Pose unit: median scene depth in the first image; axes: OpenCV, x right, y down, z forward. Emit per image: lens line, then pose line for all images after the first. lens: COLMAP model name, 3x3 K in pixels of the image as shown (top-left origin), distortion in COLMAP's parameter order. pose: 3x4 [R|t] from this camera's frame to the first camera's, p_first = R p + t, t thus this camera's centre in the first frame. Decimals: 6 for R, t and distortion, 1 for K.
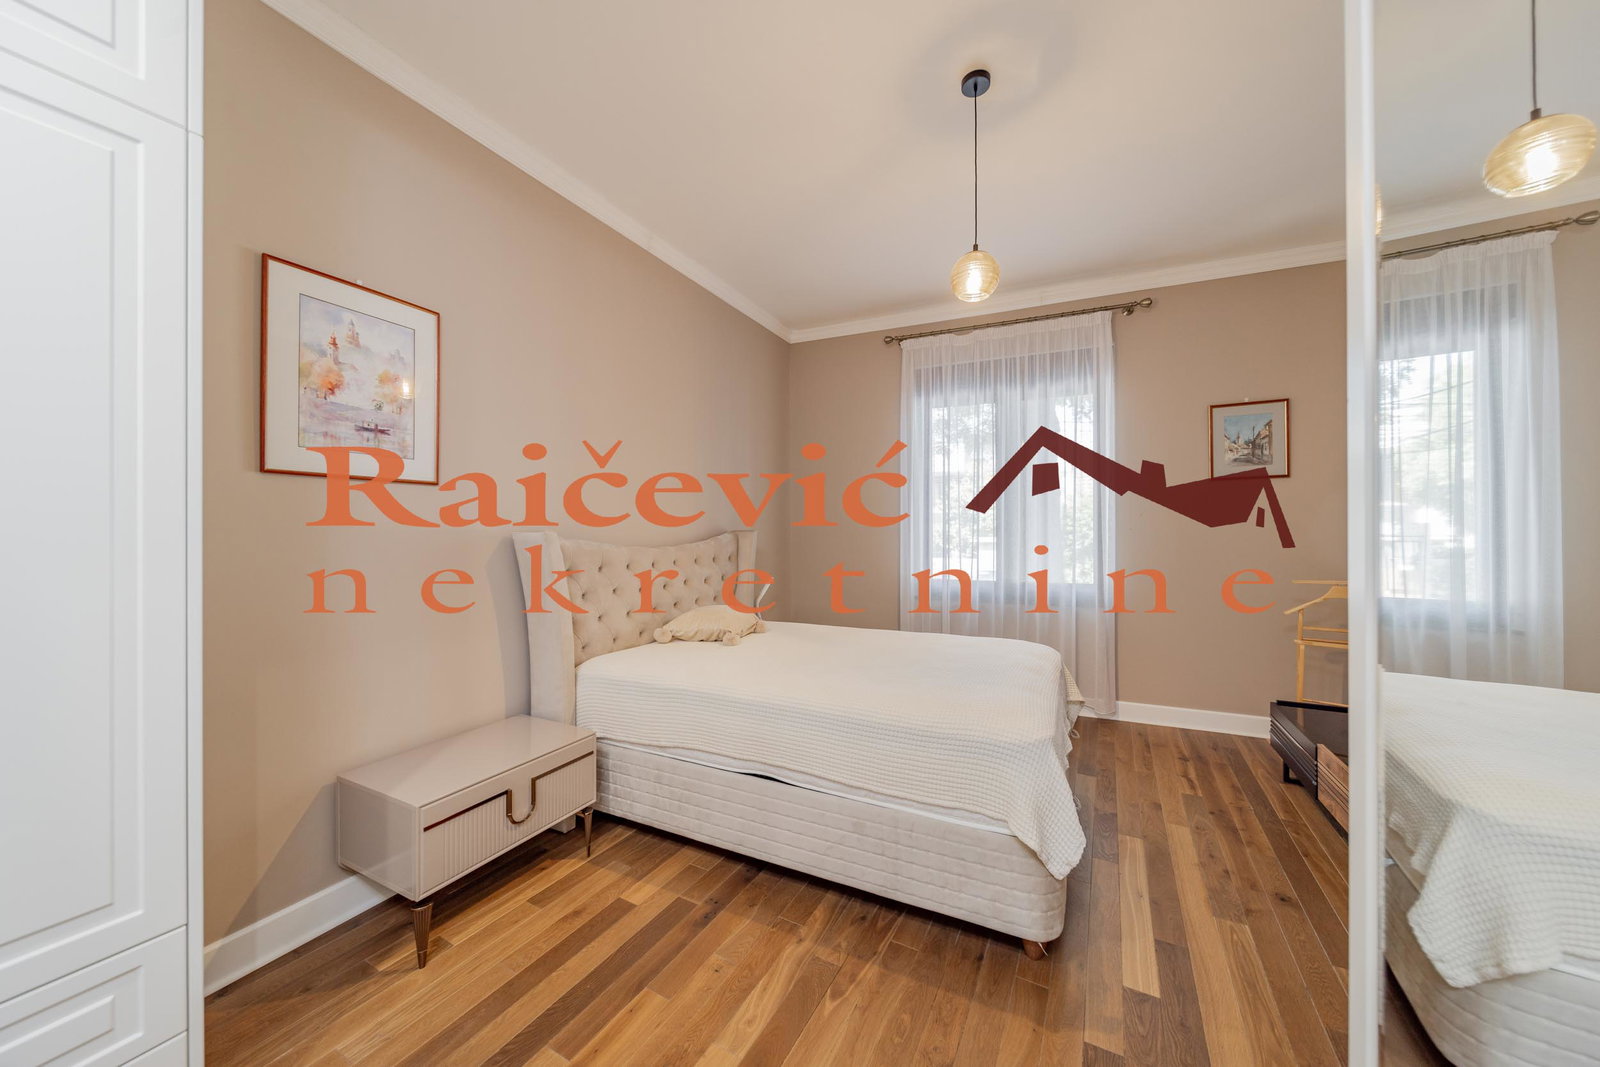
lens RADIAL K [[561.0, 0, 797.9], [0, 561.0, 528.7], [0, 0, 1]] dist [0.001595, -0.001287]
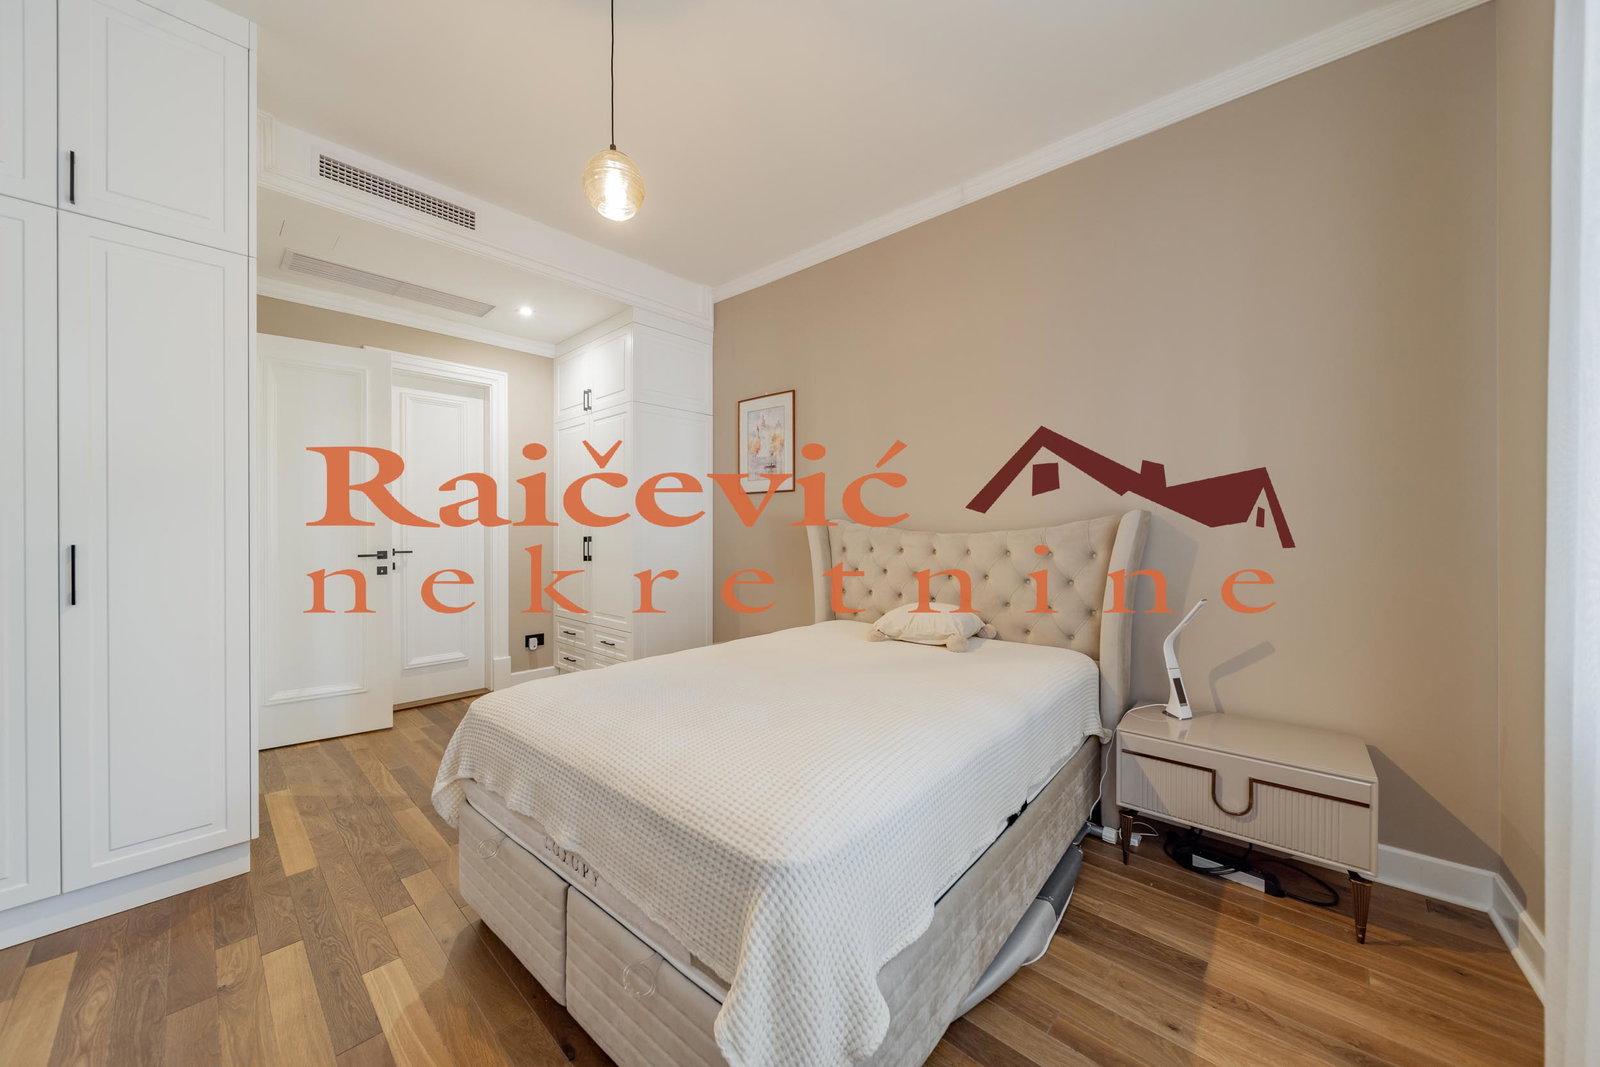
lens RADIAL K [[561.0, 0, 807.0], [0, 561.0, 530.0], [0, 0, 1]] dist [0.001595, -0.001287]
pose [[-0.223360, 0.013147, -0.974647, 1.103244], [0.013522, 0.999855, 0.010388, 0.025008], [0.974642, -0.010859, -0.223505, 1.544544]]
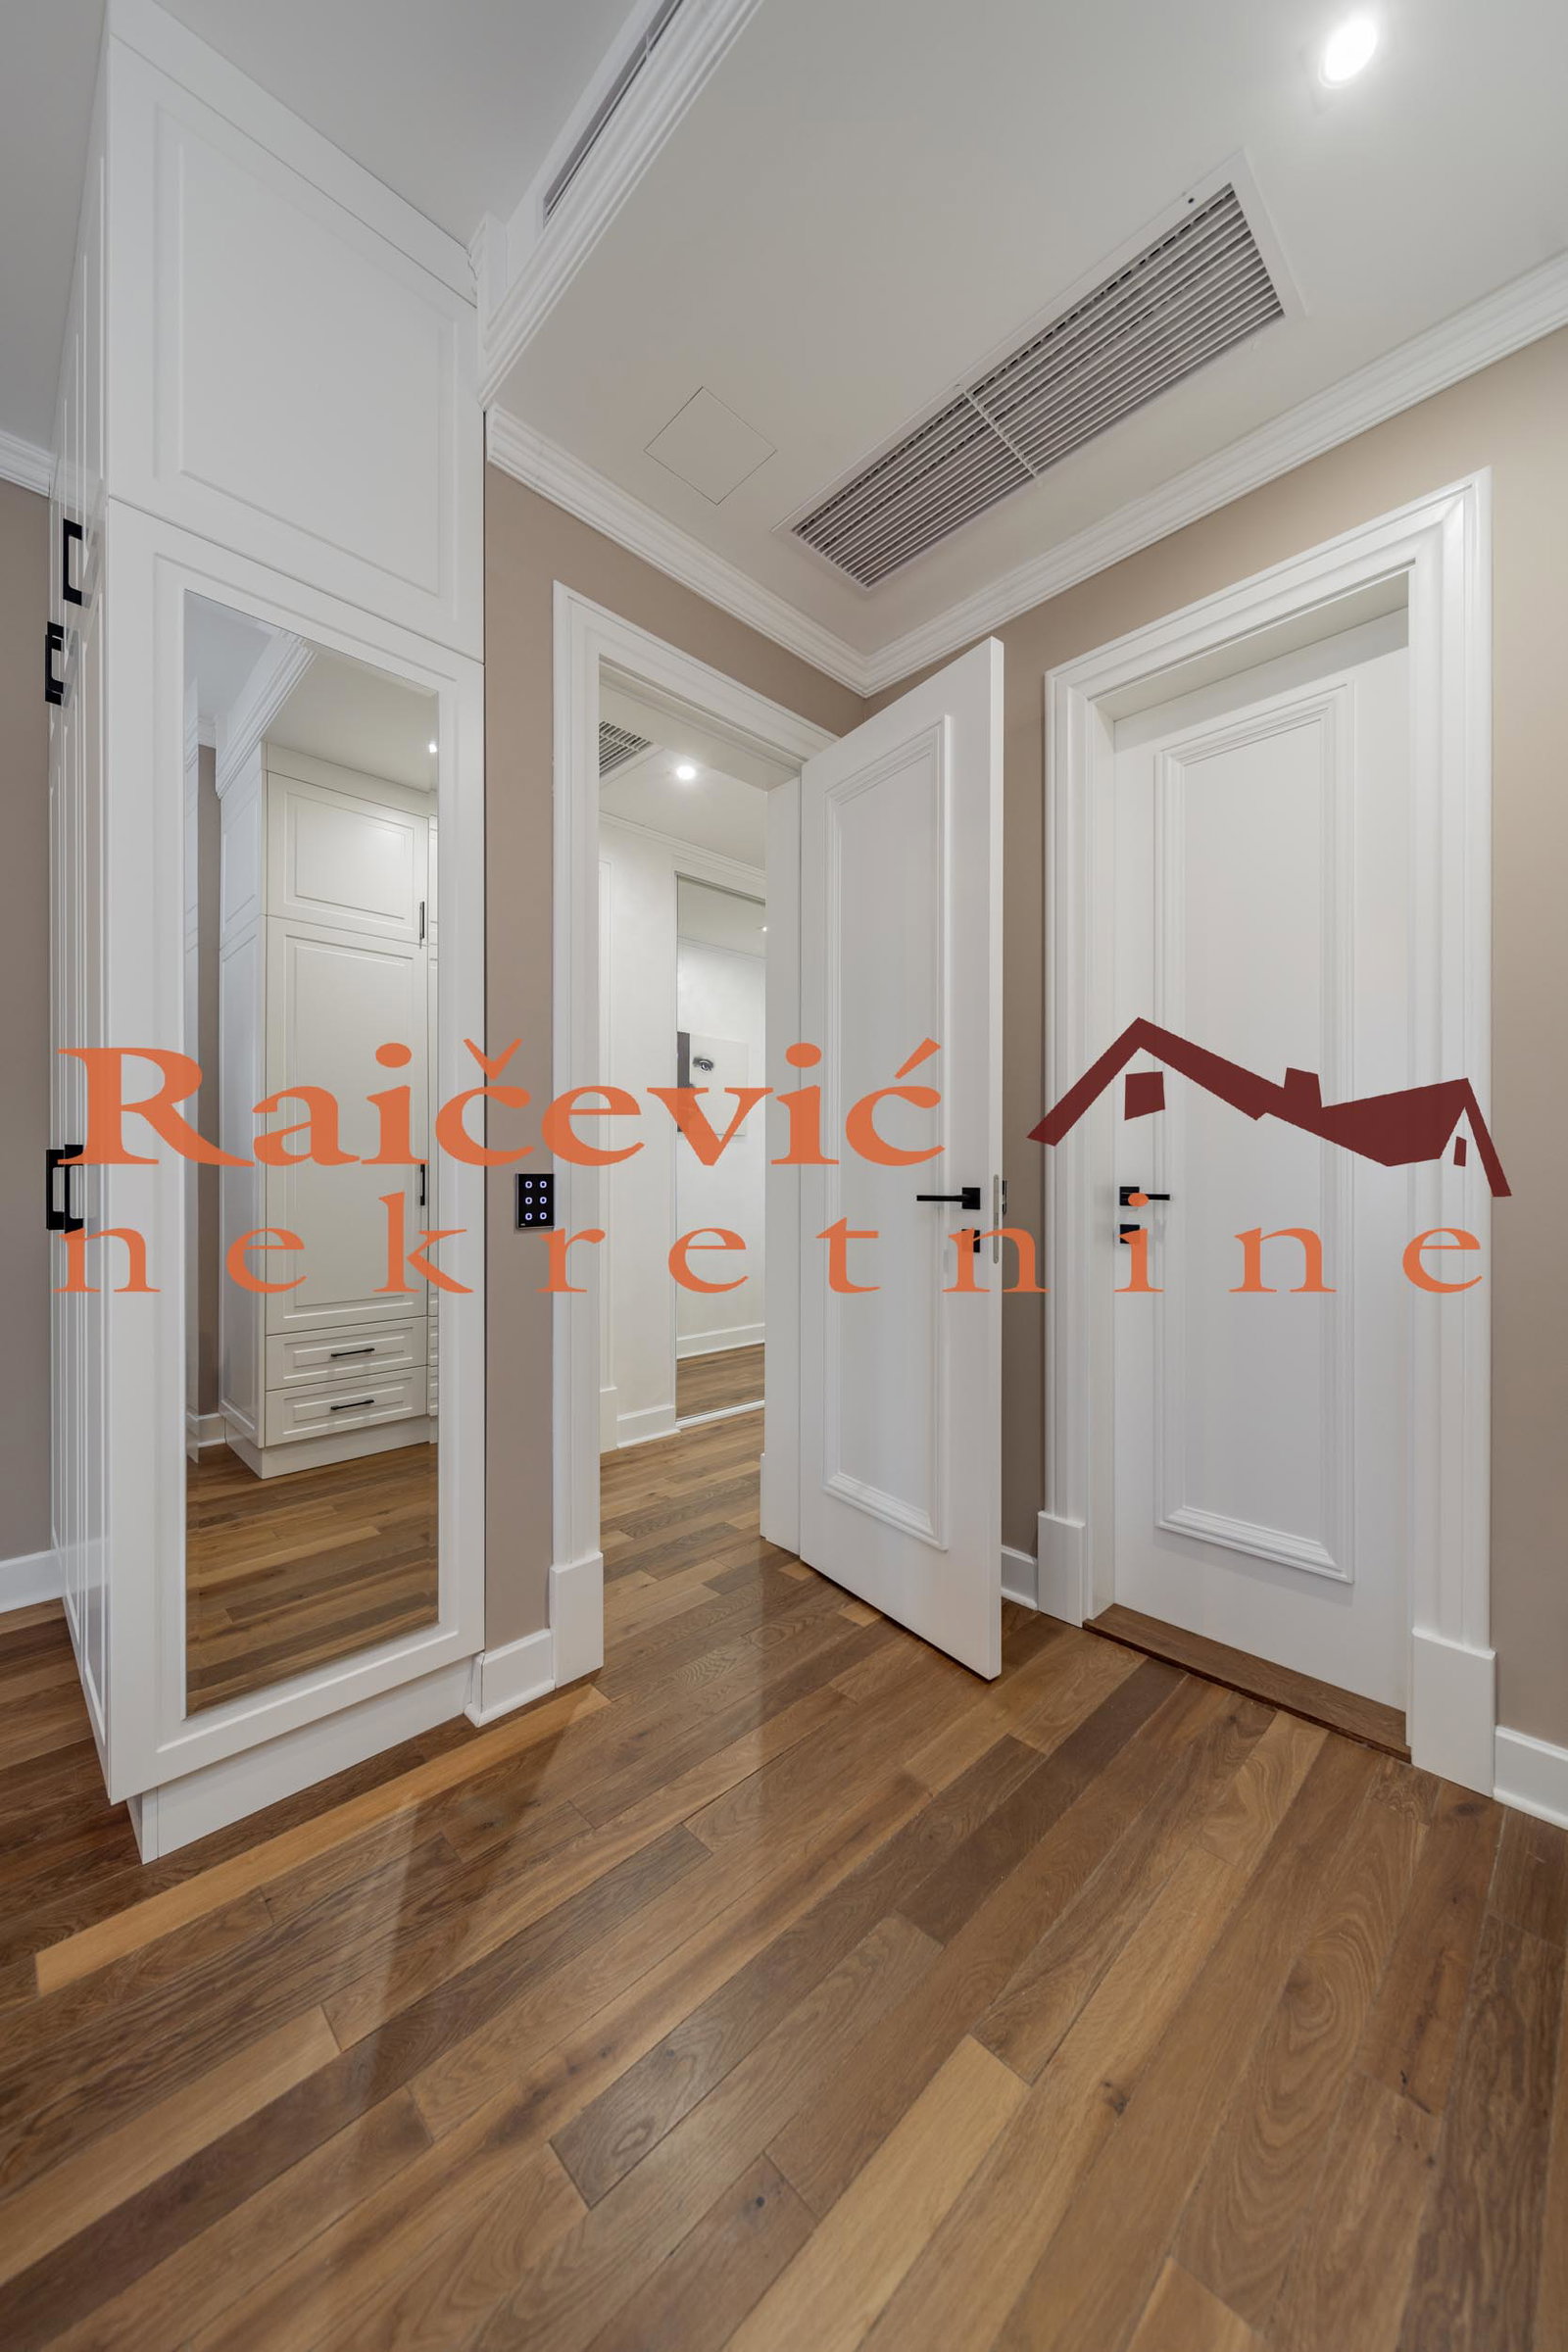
lens RADIAL K [[824.7, 0, 794.8], [0, 824.7, 1172.3], [0, 0, 1]] dist [0.001595, -0.001287]
pose [[-0.963768, 0.006931, 0.266650, -0.326568], [0.003417, 0.999901, -0.013639, 0.088271], [-0.266718, -0.012234, -0.963697, 0.845288]]
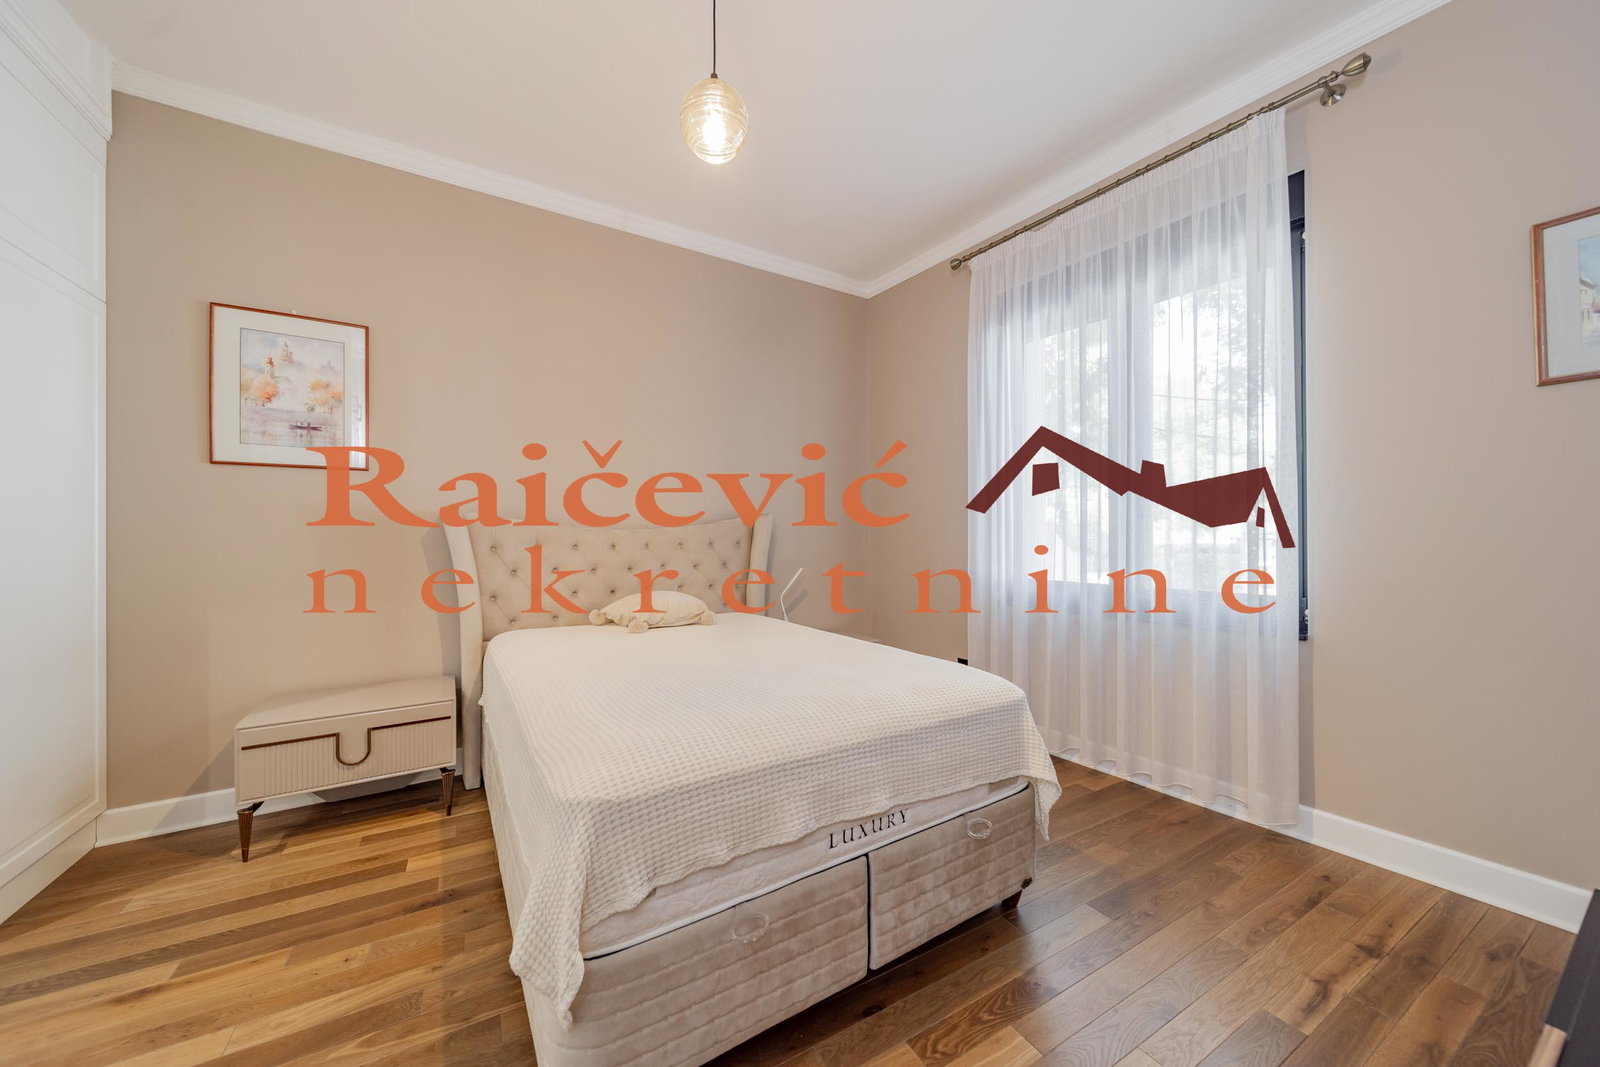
lens RADIAL K [[561.0, 0, 774.3], [0, 561.0, 535.5], [0, 0, 1]] dist [0.001595, -0.001287]
pose [[0.850554, 0.001760, -0.525885, 0.786770], [0.003839, 0.999947, 0.009556, 0.056328], [0.525874, -0.010147, 0.850502, 0.478265]]
